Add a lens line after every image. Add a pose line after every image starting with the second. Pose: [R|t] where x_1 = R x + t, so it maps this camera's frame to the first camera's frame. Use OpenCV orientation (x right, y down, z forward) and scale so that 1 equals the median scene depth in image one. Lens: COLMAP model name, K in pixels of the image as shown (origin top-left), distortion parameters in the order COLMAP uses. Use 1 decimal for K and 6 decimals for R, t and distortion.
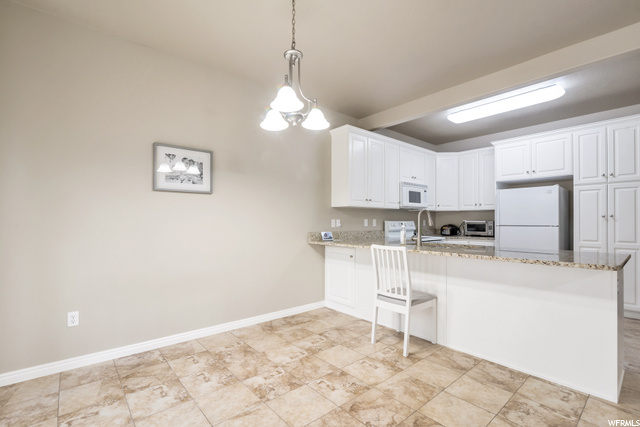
lens RADIAL K [[291.9, 0, 323.9], [0, 291.9, 214.4], [0, 0, 1]] dist [-0.000385, -0.000092]
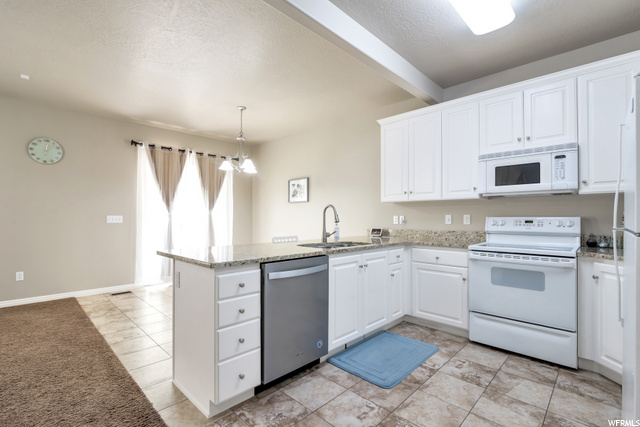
lens RADIAL K [[291.9, 0, 323.9], [0, 291.9, 214.4], [0, 0, 1]] dist [-0.000385, -0.000092]
pose [[0.057824, -0.007578, -0.998298, 0.973683], [0.018497, 0.999808, -0.006519, 0.015335], [0.998155, -0.018089, 0.057953, 0.695648]]
